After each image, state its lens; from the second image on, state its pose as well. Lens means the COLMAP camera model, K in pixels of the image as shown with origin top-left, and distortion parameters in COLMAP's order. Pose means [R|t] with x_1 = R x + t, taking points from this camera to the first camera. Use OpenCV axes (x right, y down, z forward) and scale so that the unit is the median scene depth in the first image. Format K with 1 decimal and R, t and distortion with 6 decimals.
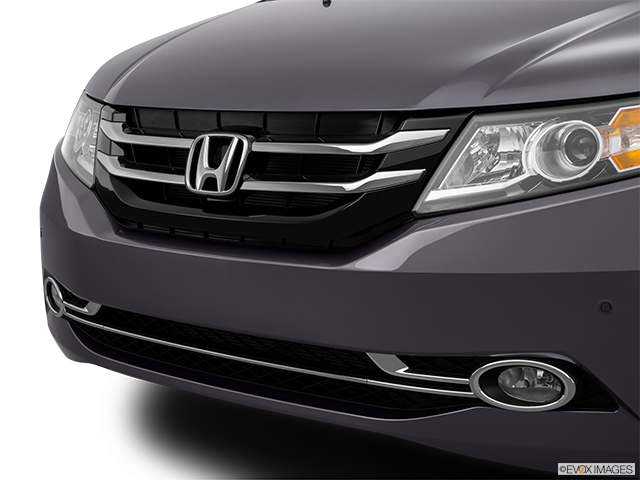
lens RADIAL K [[1059.1, 0, 320.0], [0, 1059.1, 240.0], [0, 0, 1]] dist [0.112595, 0.005552]
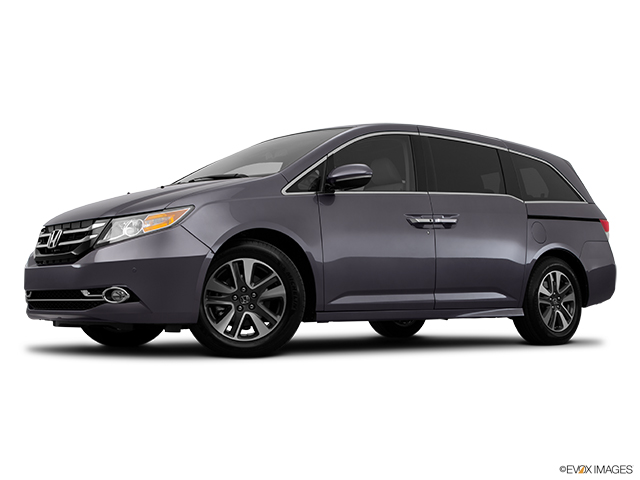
lens RADIAL K [[855.9, 0, 320.0], [0, 855.9, 240.0], [0, 0, 1]] dist [0.013295, 0.011278]
pose [[0.984442, -0.011821, -0.175313, 1.191642], [-0.025362, 0.977727, -0.208341, 0.469043], [0.173871, 0.209545, 0.962216, -1.395076]]
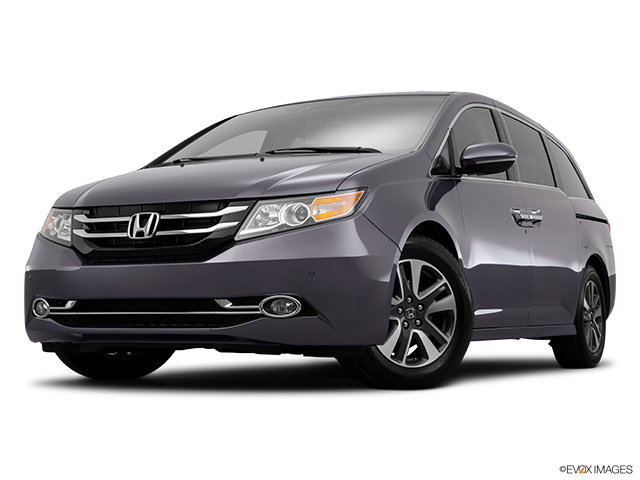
lens RADIAL K [[1122.3, 0, 320.0], [0, 1122.3, 240.0], [0, 0, 1]] dist [0.016686, 0.088402]
pose [[0.977237, 0.014540, 0.211651, -0.244532], [0.030228, 0.977927, -0.206747, 0.476417], [-0.209985, 0.208439, 0.955227, -1.376590]]
